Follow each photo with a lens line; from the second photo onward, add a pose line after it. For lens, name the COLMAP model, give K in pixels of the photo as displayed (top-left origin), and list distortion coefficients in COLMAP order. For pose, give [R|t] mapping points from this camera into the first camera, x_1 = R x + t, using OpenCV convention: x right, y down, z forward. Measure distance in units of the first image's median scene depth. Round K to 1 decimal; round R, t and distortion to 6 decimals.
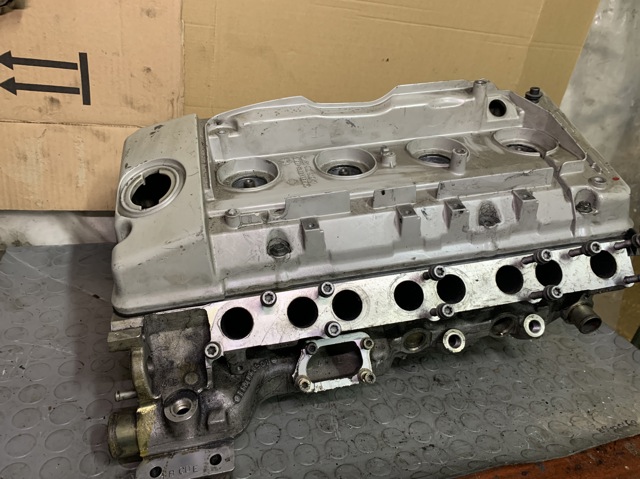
lens RADIAL K [[488.2, 0, 320.2], [0, 488.2, 236.9], [0, 0, 1]] dist [0.005469, -0.010444]
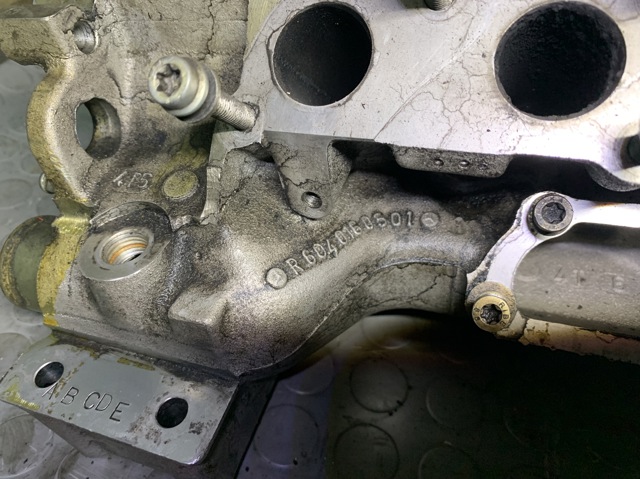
lens RADIAL K [[488.2, 0, 318.5], [0, 488.2, 237.5], [0, 0, 1]] dist [0.005469, -0.010444]
pose [[0.847885, 0.299539, -0.437455, -0.002813], [-0.194464, 0.943306, 0.268995, 0.184842], [0.493228, -0.143007, 0.858065, 0.649550]]
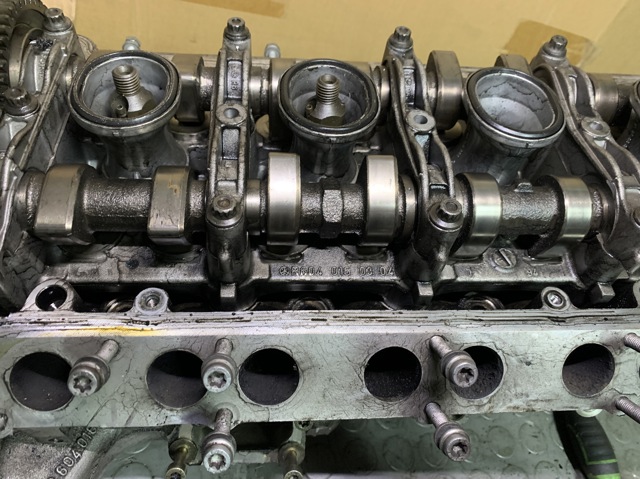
lens RADIAL K [[488.2, 0, 318.9], [0, 488.2, 239.2], [0, 0, 1]] dist [0.005469, -0.010444]
pose [[0.982260, 0.187216, 0.010716, 0.069932], [-0.179743, 0.923687, 0.338372, -0.165210], [0.053450, -0.334295, 0.940952, 0.530828]]
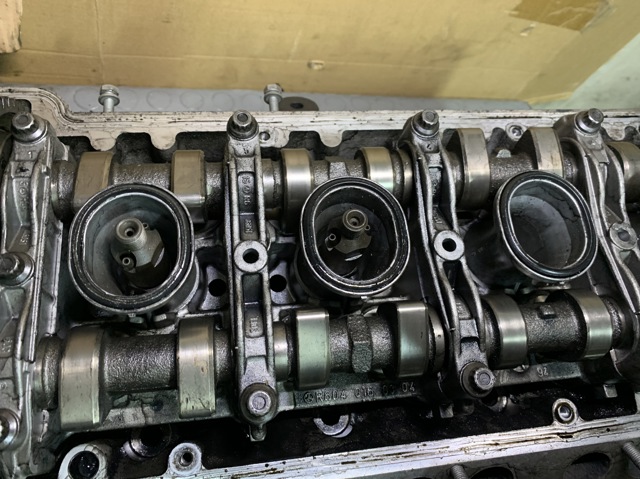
lens RADIAL K [[488.2, 0, 320.6], [0, 488.2, 233.0], [0, 0, 1]] dist [0.005469, -0.010444]
pose [[0.980594, 0.149841, 0.126428, -0.038743], [-0.195275, 0.803839, 0.561881, -0.399135], [-0.017435, -0.575665, 0.817500, 0.683981]]
